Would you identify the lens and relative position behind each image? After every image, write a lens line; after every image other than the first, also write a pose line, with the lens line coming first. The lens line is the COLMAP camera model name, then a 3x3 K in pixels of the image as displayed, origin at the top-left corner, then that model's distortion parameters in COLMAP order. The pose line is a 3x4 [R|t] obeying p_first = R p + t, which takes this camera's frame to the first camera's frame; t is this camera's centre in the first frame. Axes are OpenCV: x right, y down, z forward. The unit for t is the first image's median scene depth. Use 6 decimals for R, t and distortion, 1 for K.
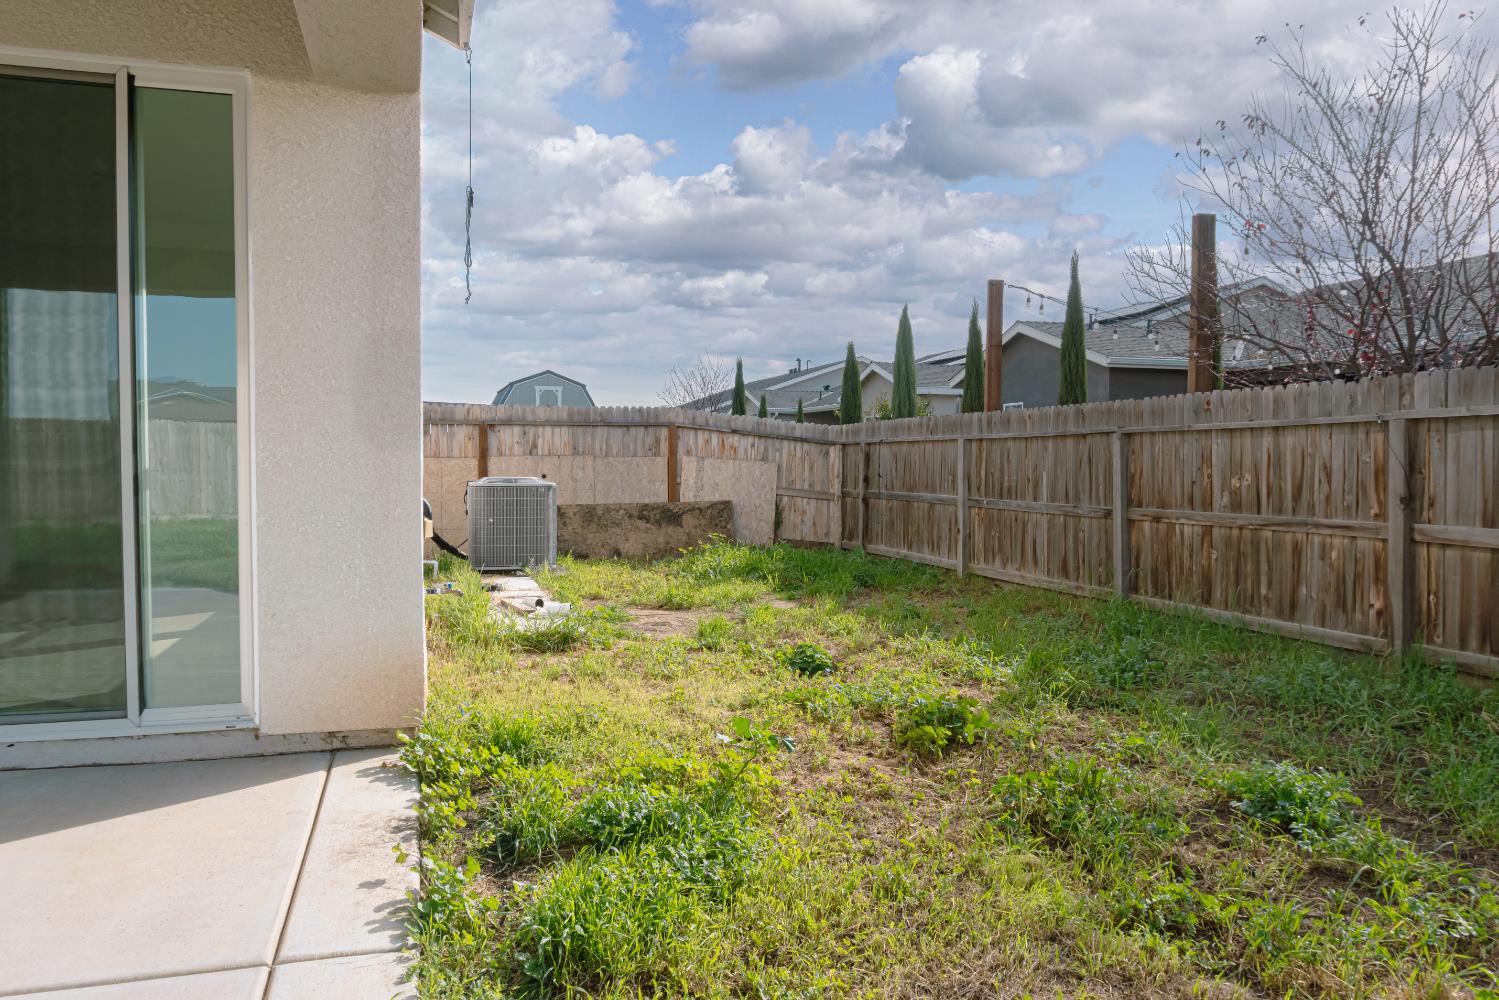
lens RADIAL K [[1006.3, 0, 745.6], [0, 1006.3, 497.9], [0, 0, 1]] dist [-0.014539, 0.003763]
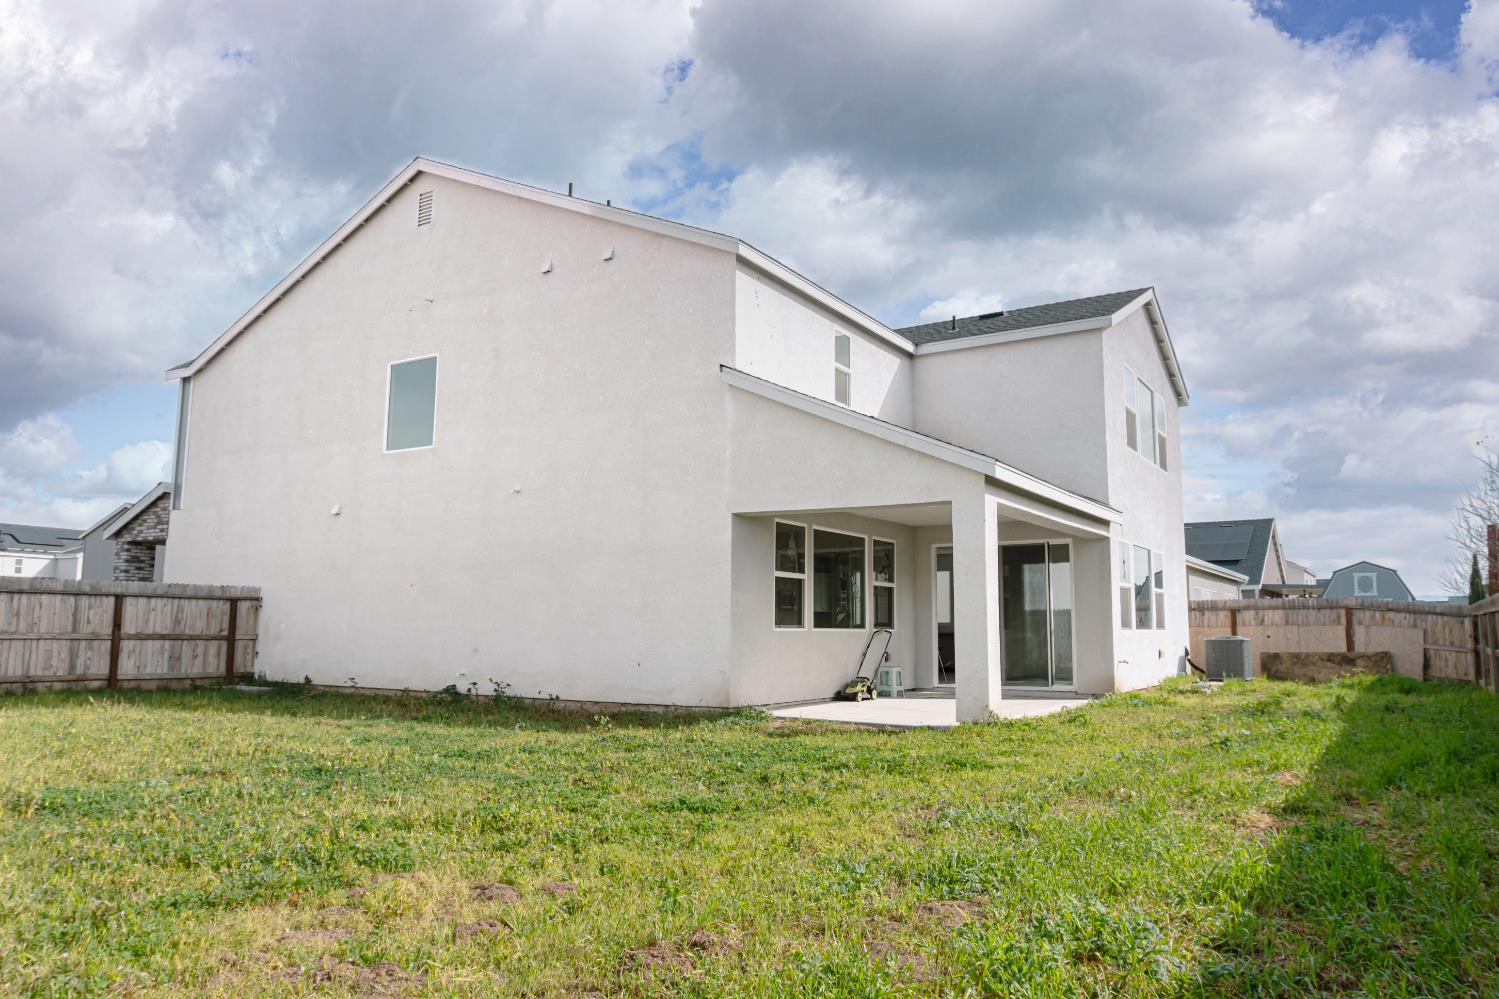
lens RADIAL K [[1006.3, 0, 736.9], [0, 1006.3, 509.8], [0, 0, 1]] dist [-0.014539, 0.003763]
pose [[0.628249, -0.097671, -0.771857, 0.614081], [-0.028293, 0.988564, -0.148122, 0.047115], [0.777497, 0.114896, 0.618302, -0.905388]]
